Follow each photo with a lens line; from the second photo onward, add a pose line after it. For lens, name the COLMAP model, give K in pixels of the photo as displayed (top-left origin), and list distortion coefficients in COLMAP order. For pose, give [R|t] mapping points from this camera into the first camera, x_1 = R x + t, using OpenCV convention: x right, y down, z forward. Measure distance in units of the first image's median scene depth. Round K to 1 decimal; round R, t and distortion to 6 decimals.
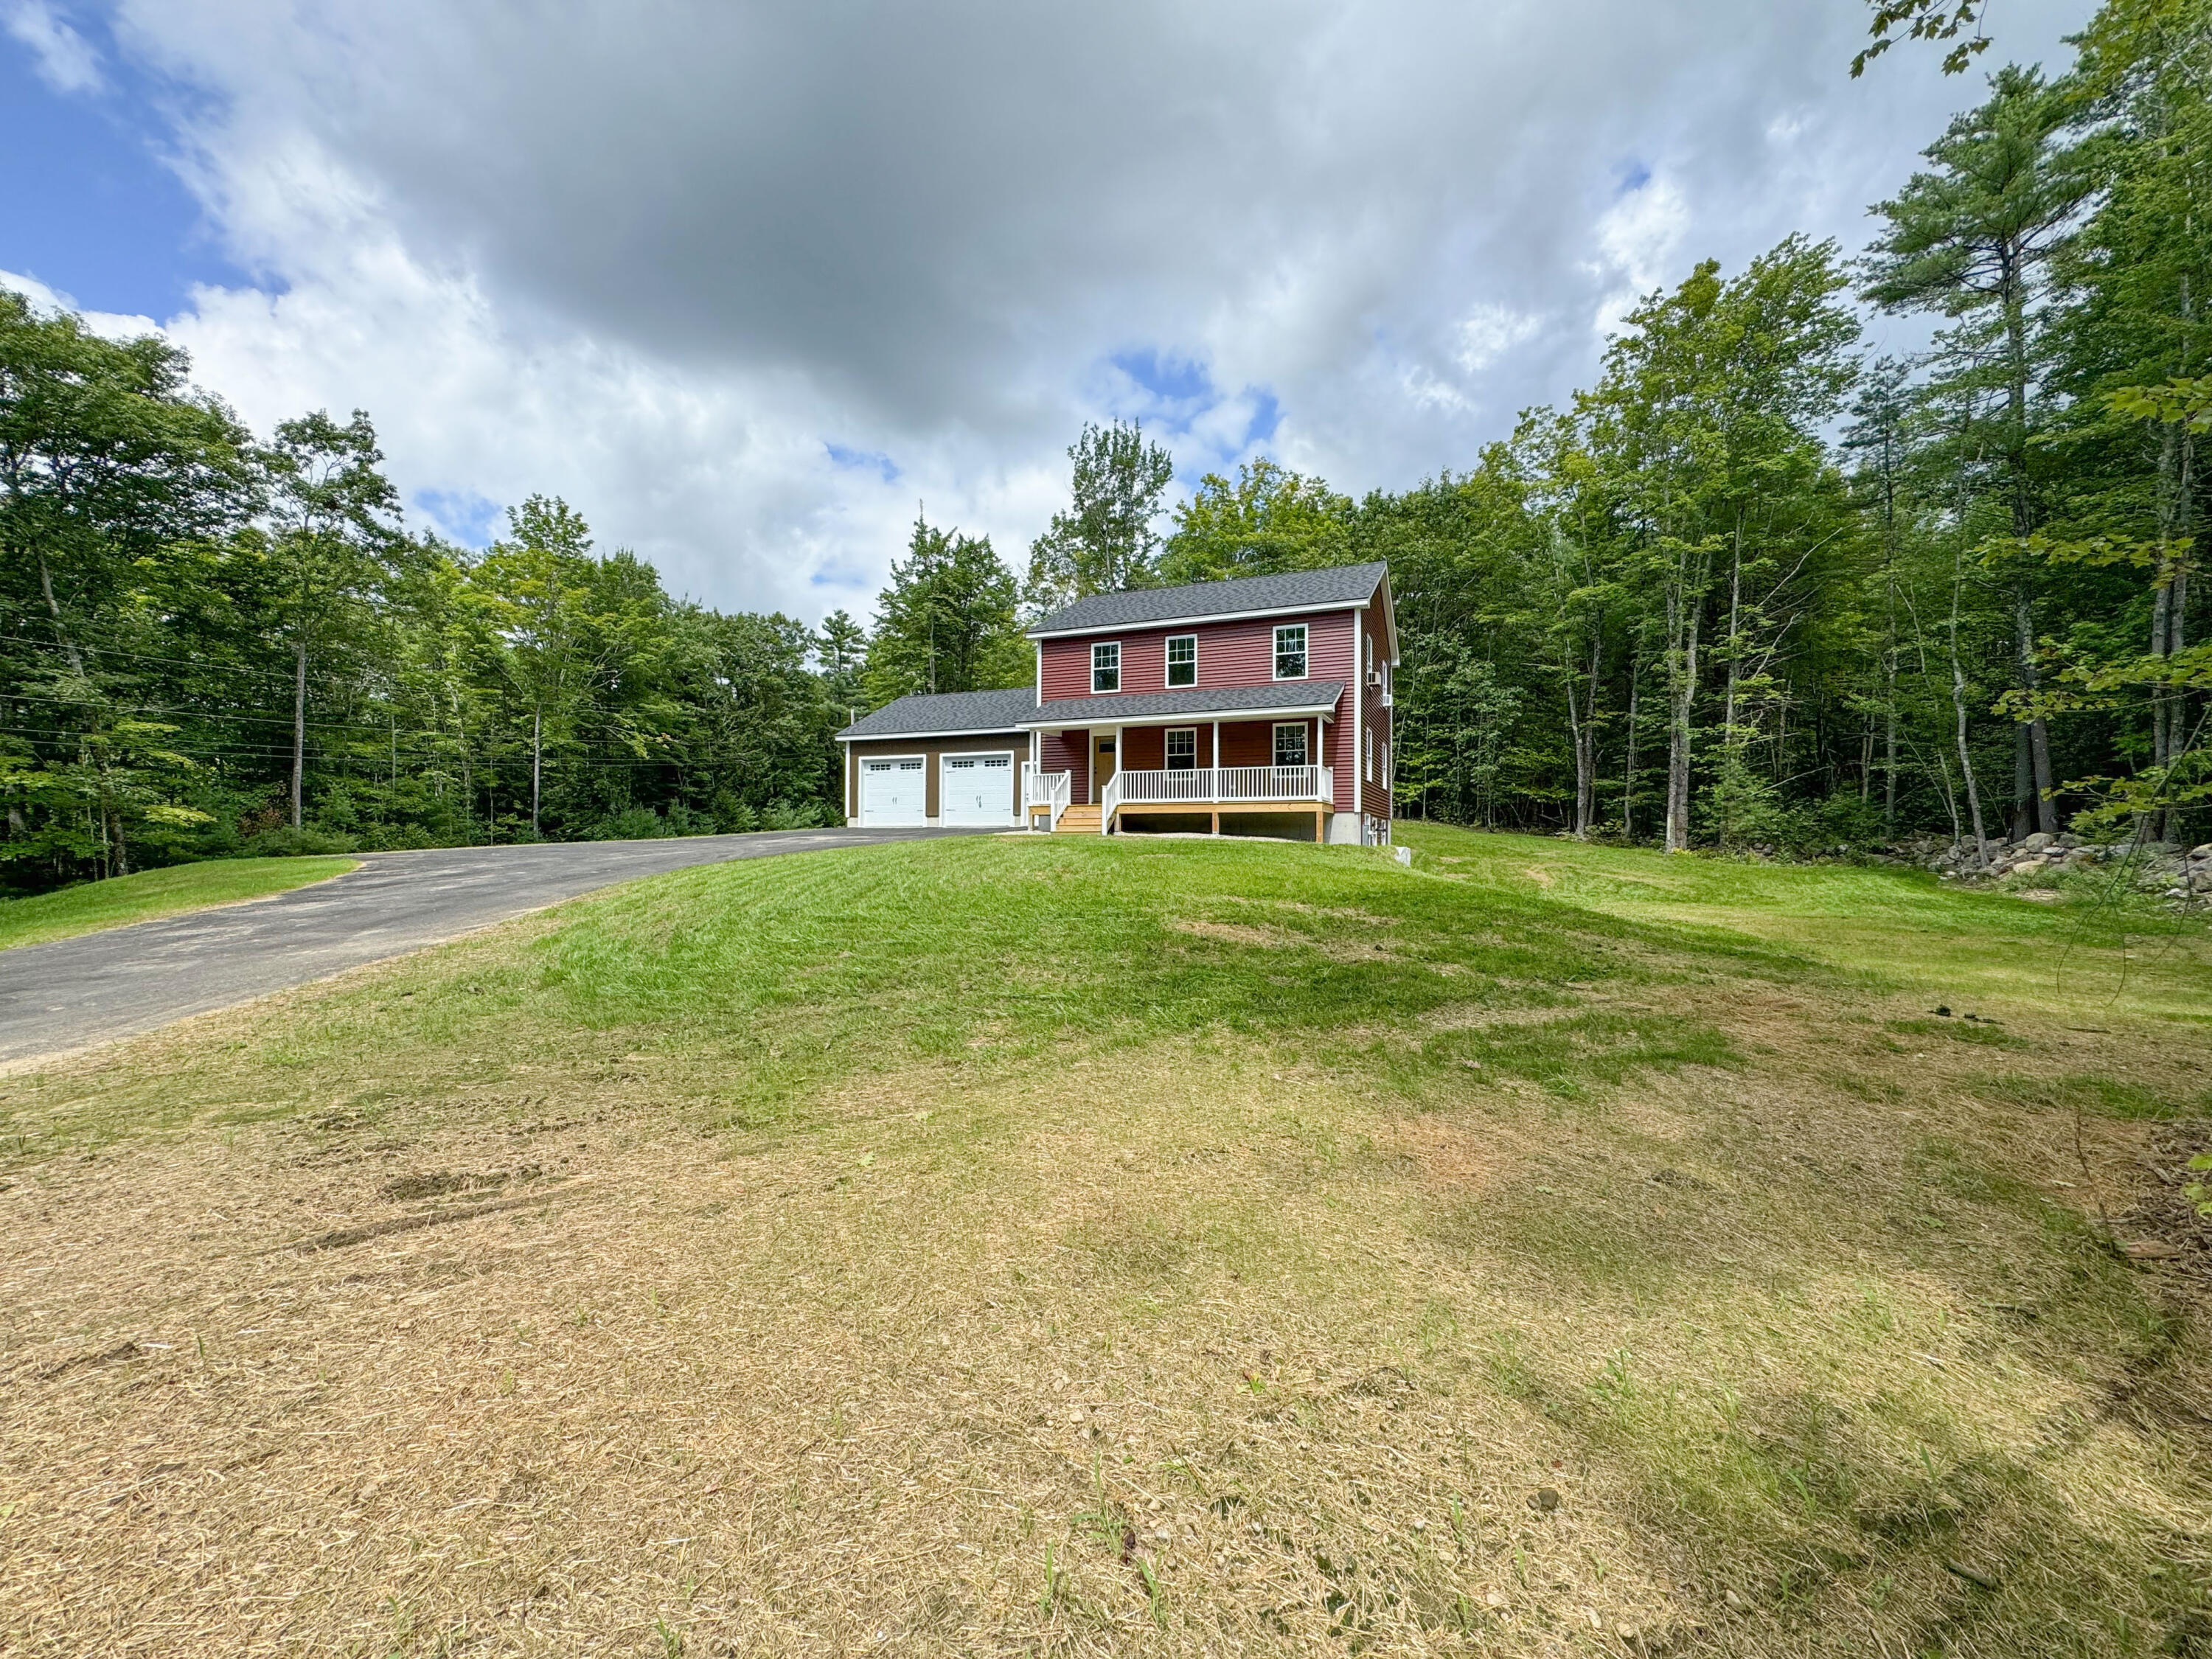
lens RADIAL K [[879.9, 0, 1104.4], [0, 879.9, 829.2], [0, 0, 1]] dist [-0.002978, 0.000276]
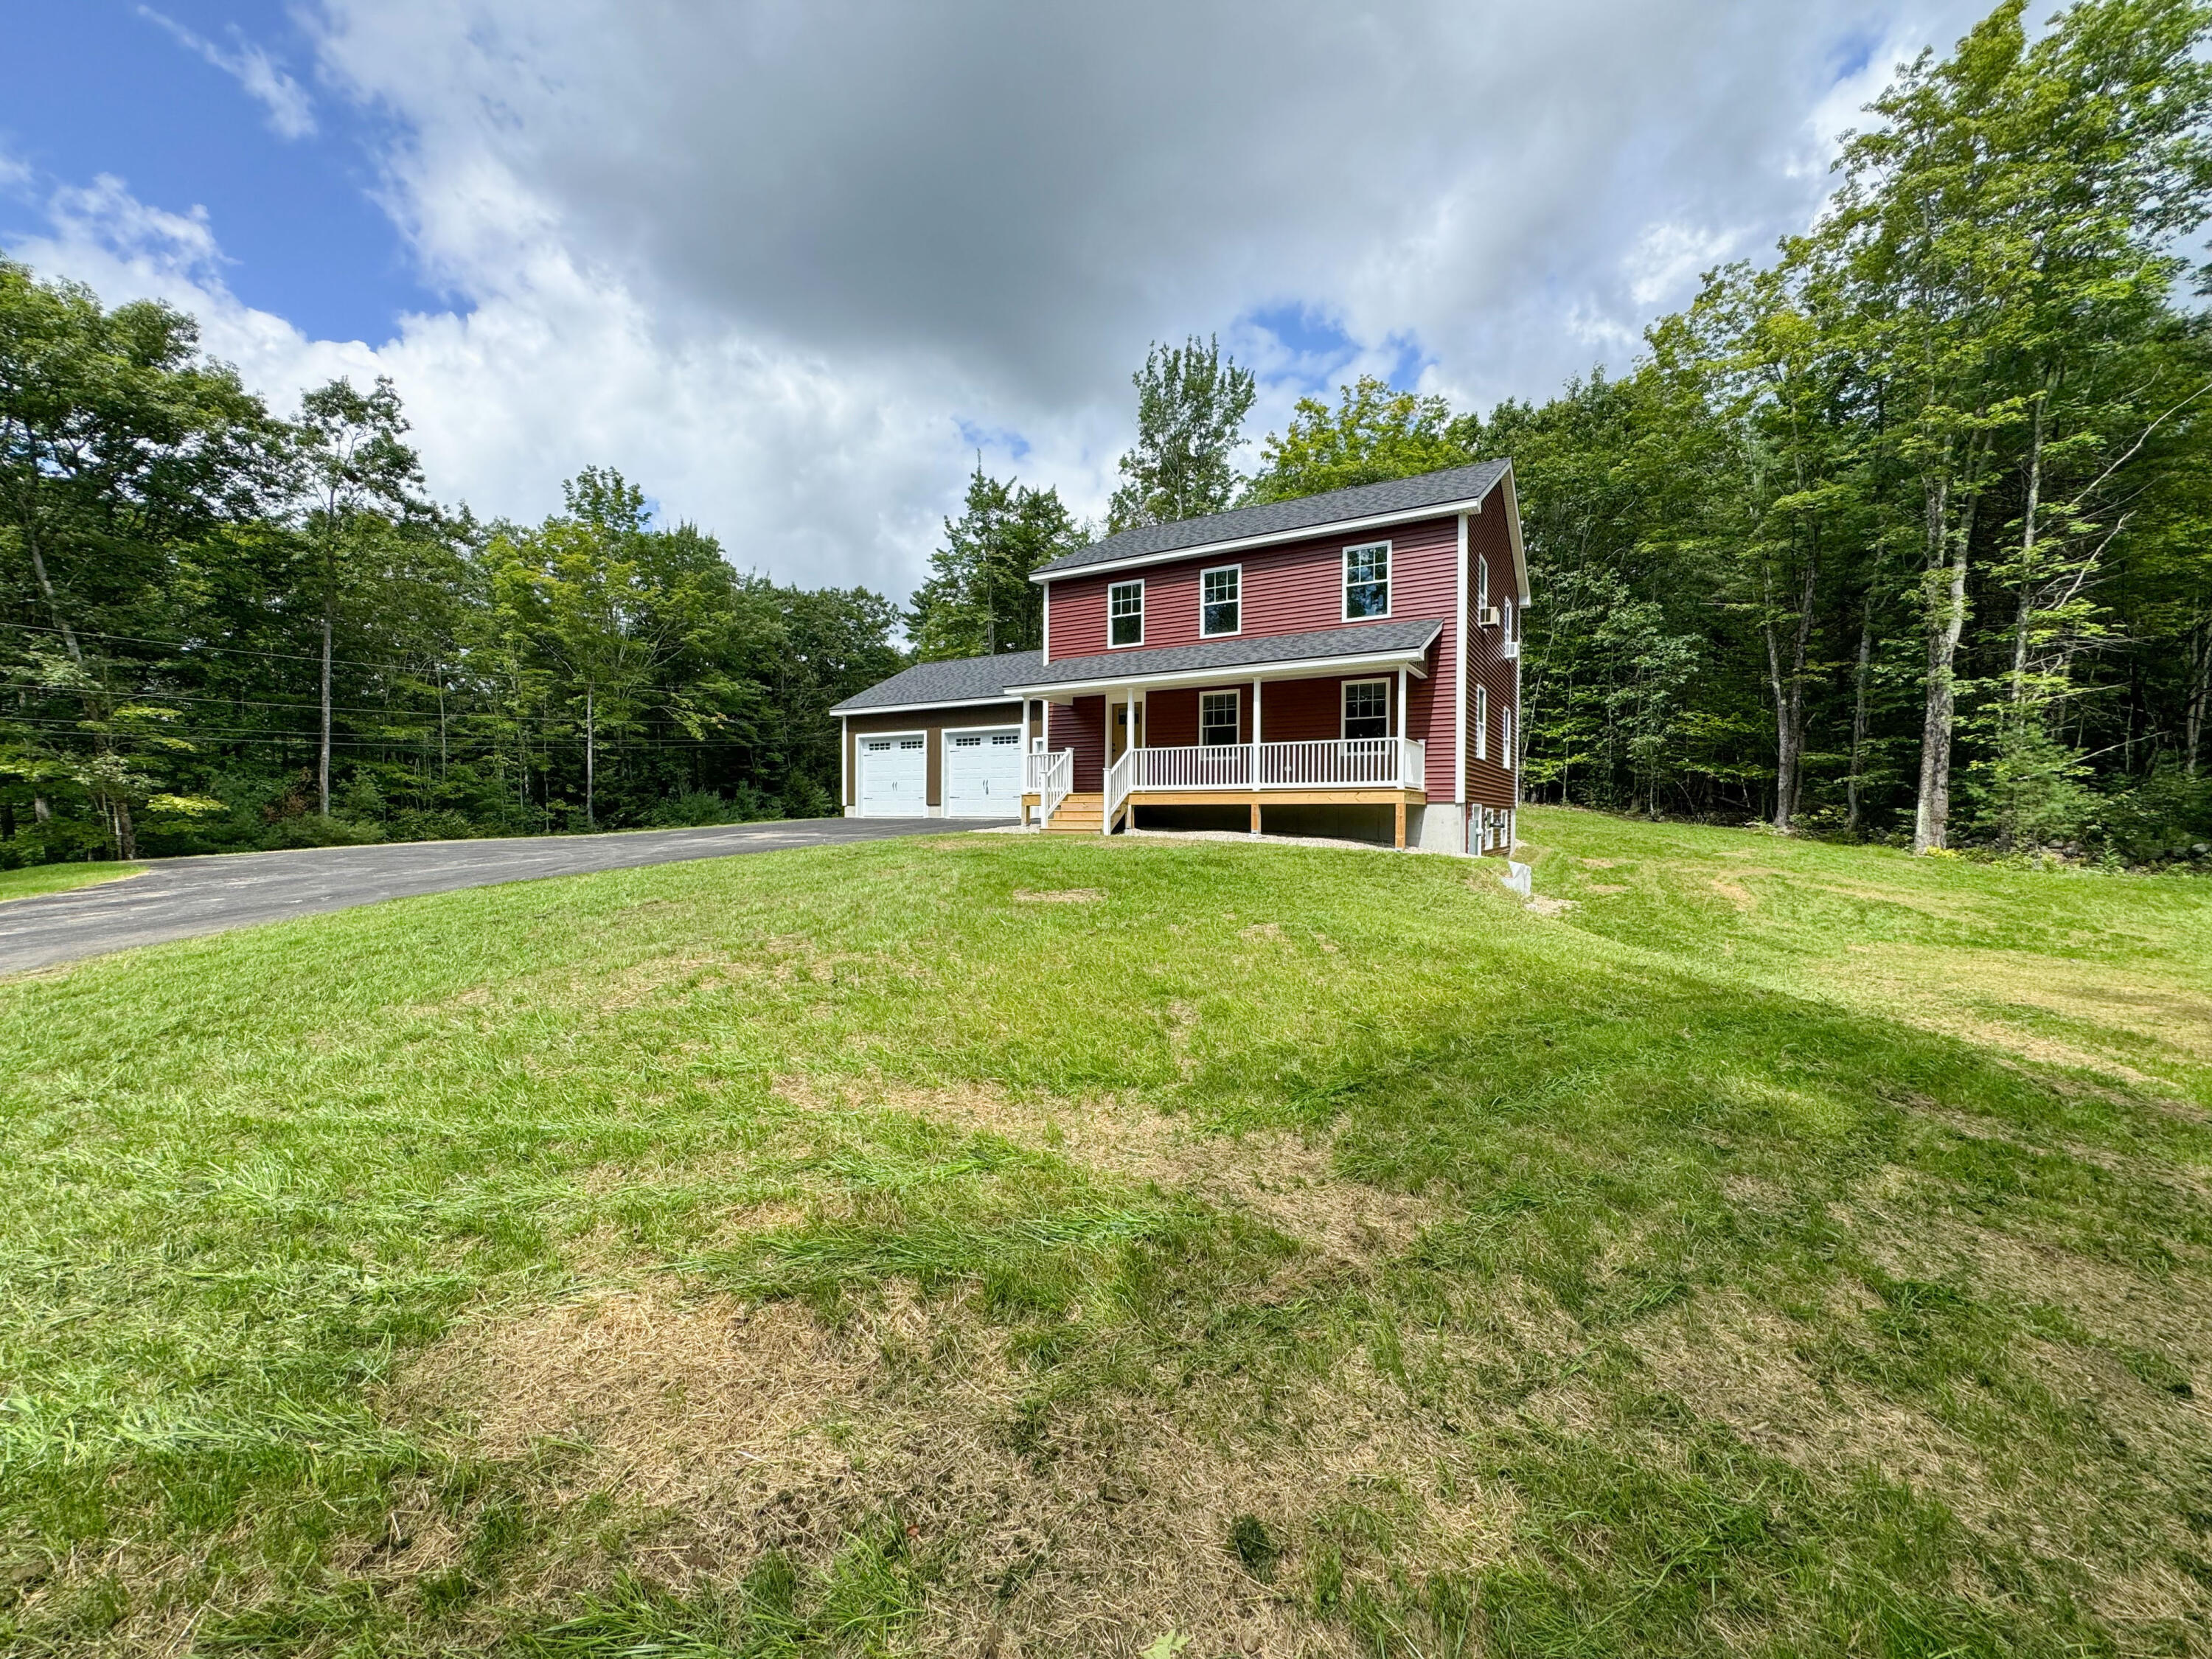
lens RADIAL K [[879.9, 0, 1104.4], [0, 879.9, 829.0], [0, 0, 1]] dist [-0.002978, 0.000276]
pose [[0.990577, 0.002369, -0.136938, 0.062494], [0.001210, 0.999660, 0.026050, -0.010810], [0.136953, -0.025970, 0.990237, 0.159344]]
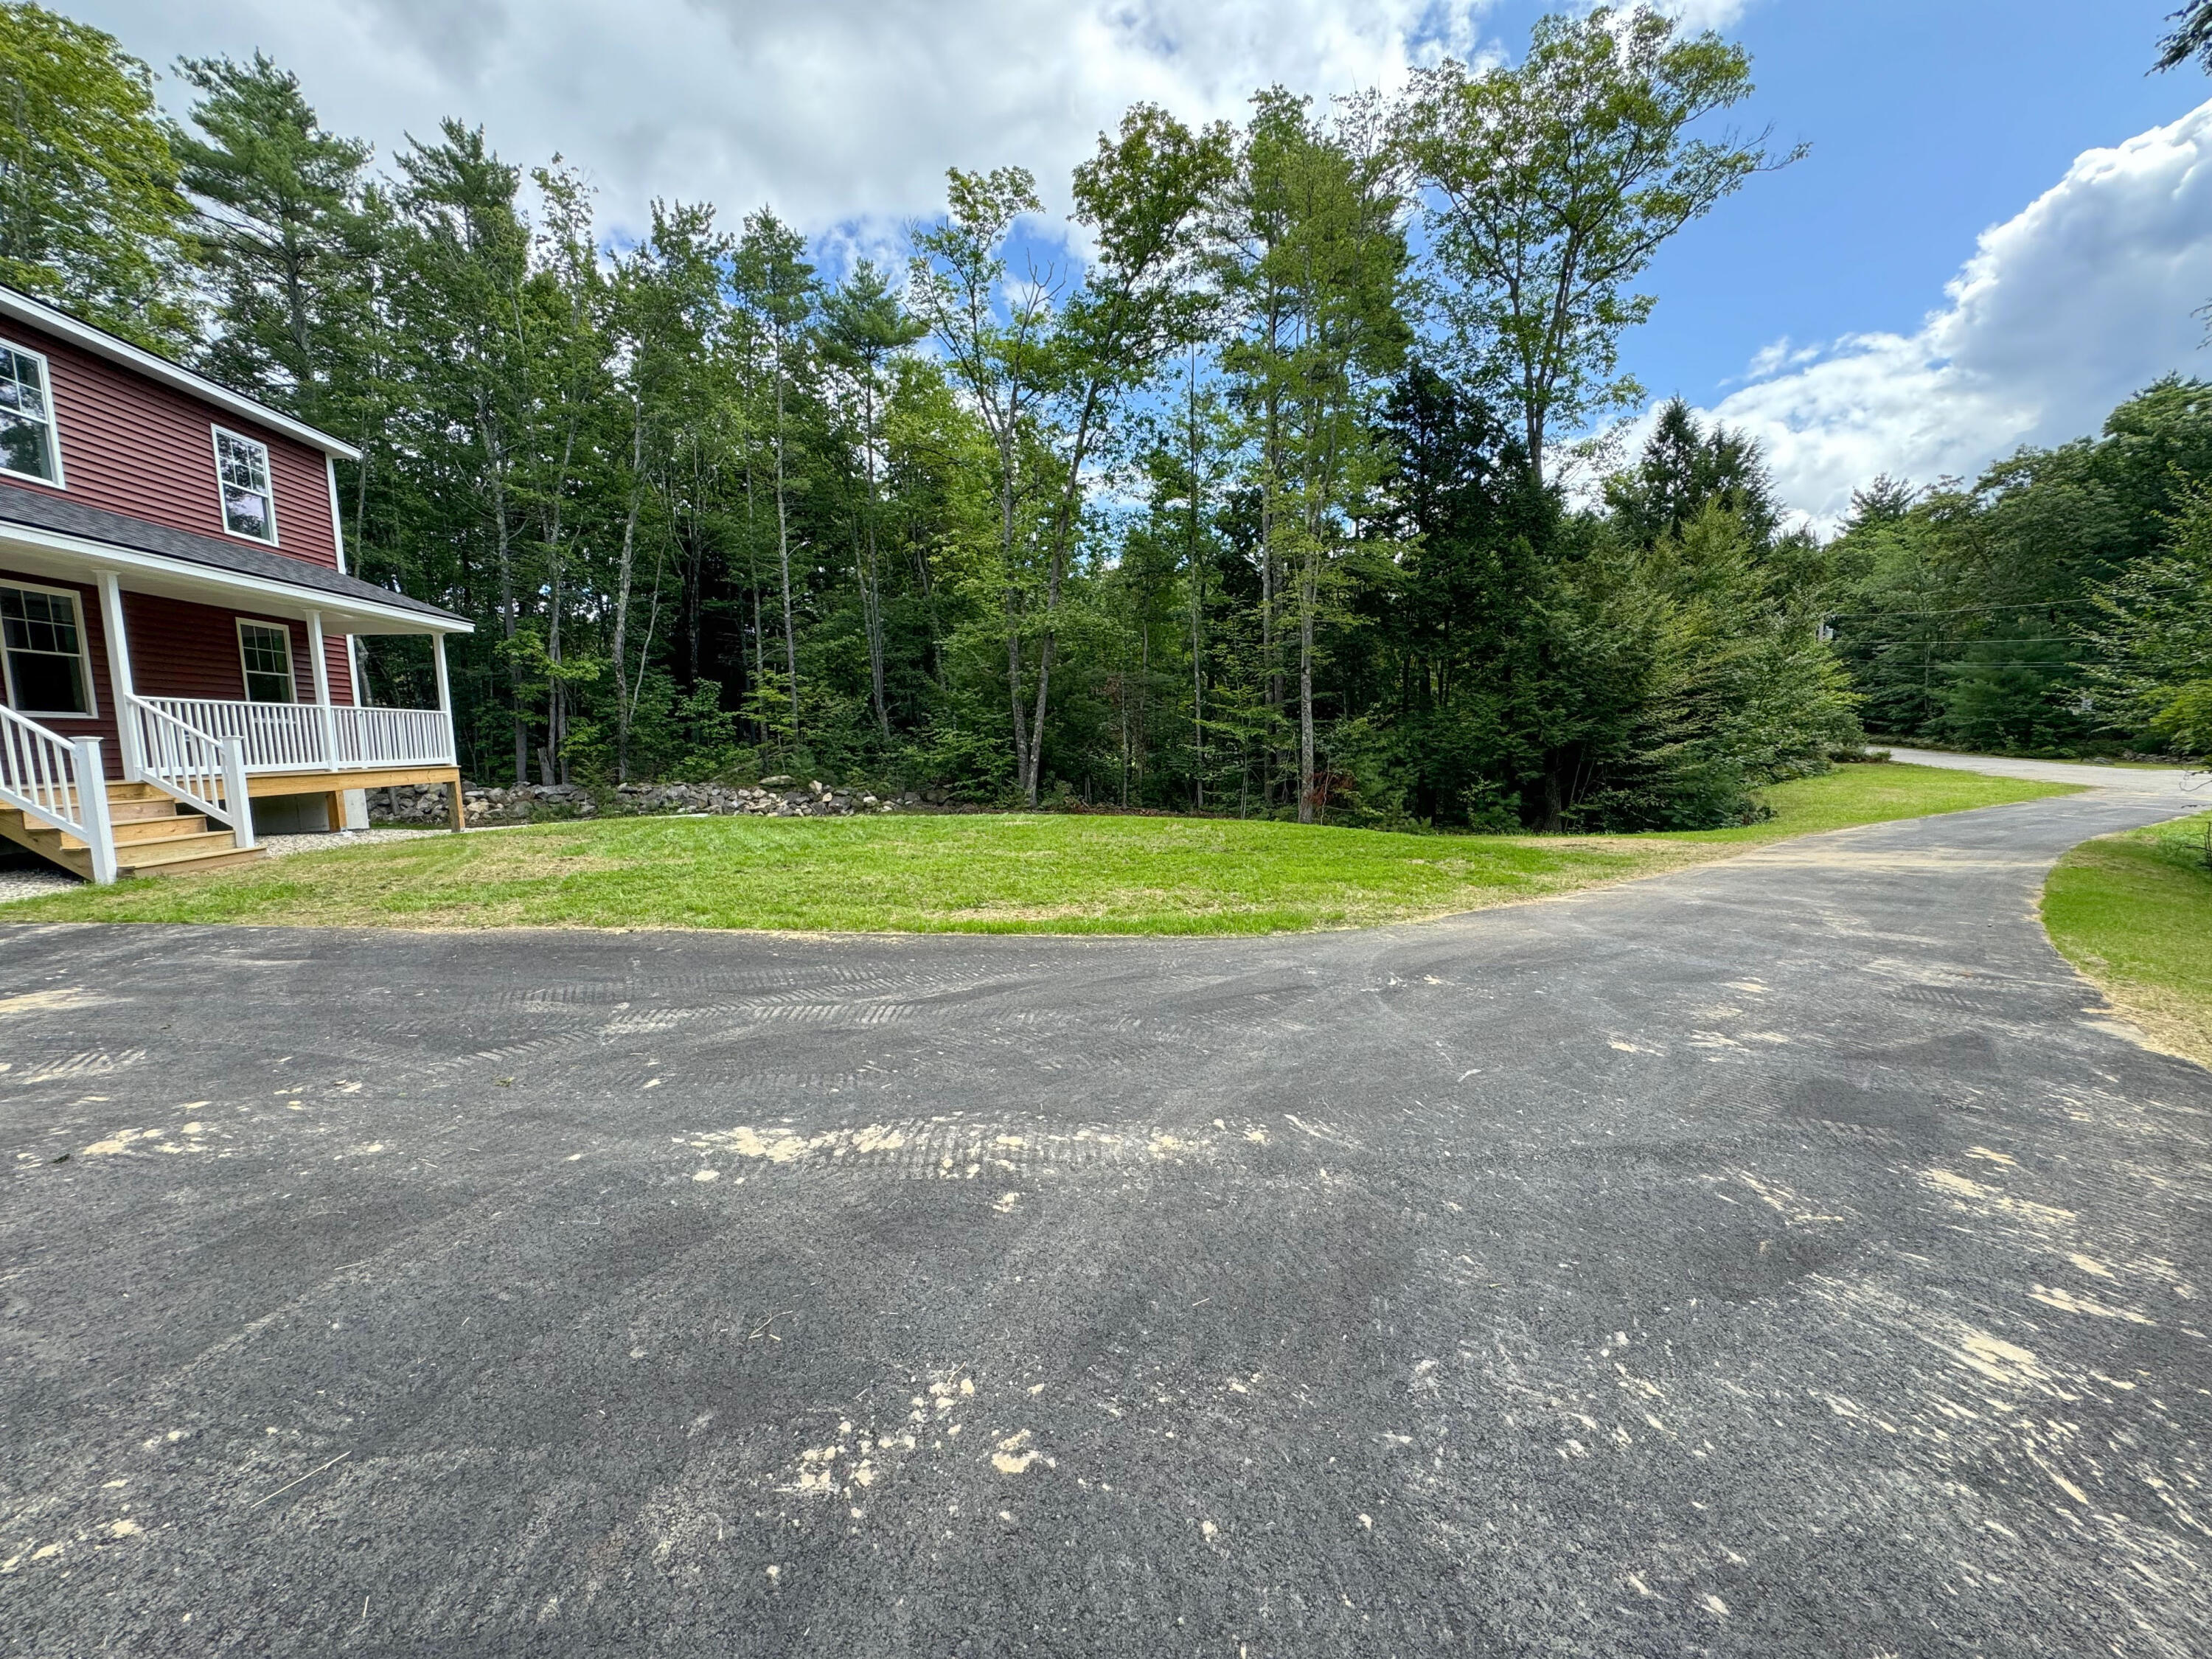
lens RADIAL K [[879.9, 0, 1103.6], [0, 879.9, 828.5], [0, 0, 1]] dist [-0.002978, 0.000276]
pose [[-0.511457, -0.076677, 0.855881, -0.340733], [0.017118, 0.994904, 0.099361, -0.025065], [-0.859138, 0.065470, -0.507538, 0.537366]]
